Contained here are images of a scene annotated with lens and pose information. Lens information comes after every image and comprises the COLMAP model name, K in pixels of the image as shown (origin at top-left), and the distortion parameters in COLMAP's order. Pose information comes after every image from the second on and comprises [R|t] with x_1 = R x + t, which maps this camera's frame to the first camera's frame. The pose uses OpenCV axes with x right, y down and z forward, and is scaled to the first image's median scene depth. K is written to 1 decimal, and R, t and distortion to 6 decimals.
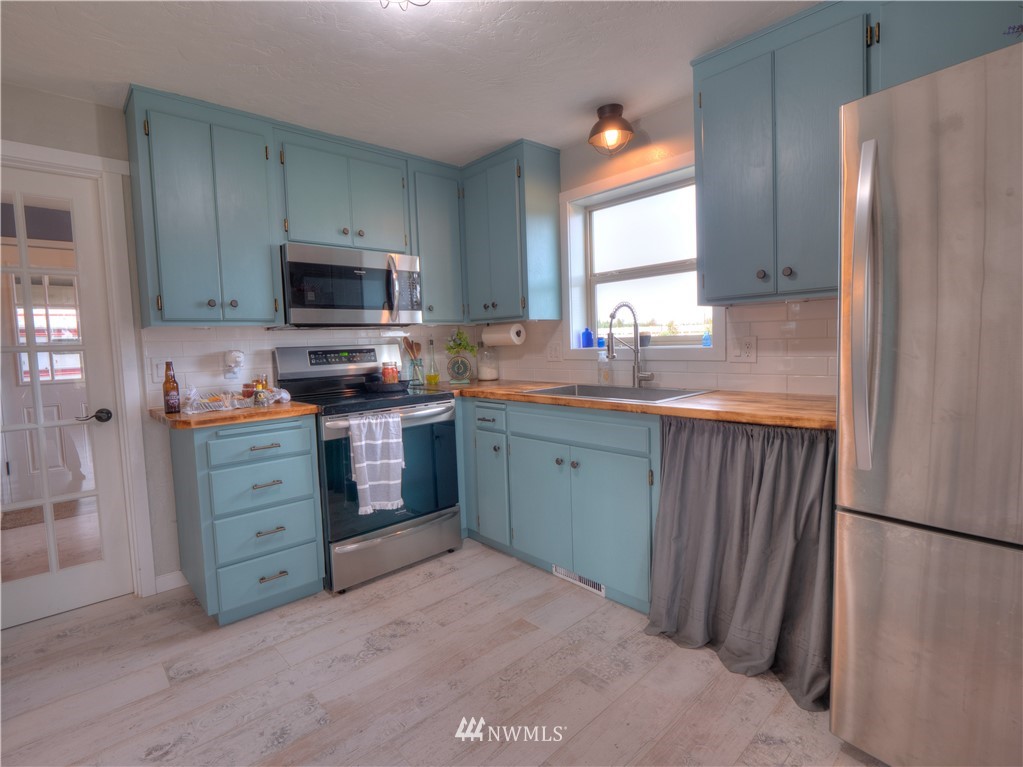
lens RADIAL K [[502.9, 0, 511.6], [0, 502.9, 378.1], [0, 0, 1]] dist [-0.012933, -0.000684]
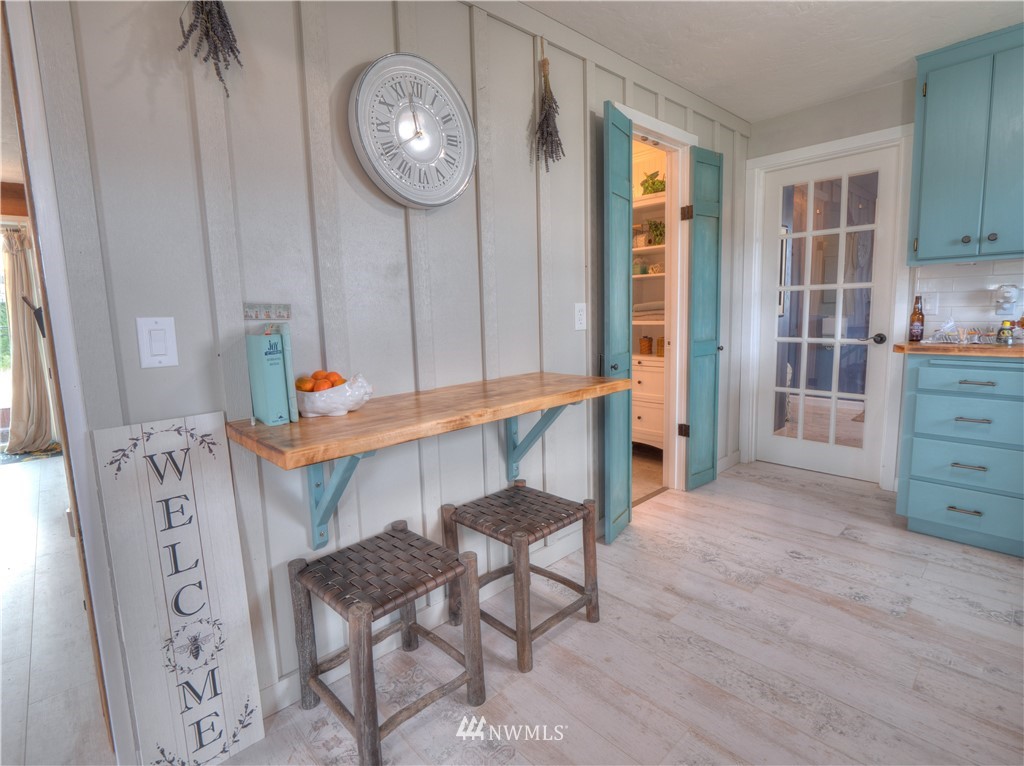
lens RADIAL K [[503.4, 0, 512.1], [0, 503.4, 377.6], [0, 0, 1]] dist [-0.012933, -0.000684]
pose [[0.001949, 0.163538, -0.986535, 0.475467], [-0.041520, 0.985700, 0.163317, 0.003304], [0.999136, 0.040642, 0.008711, 0.063999]]
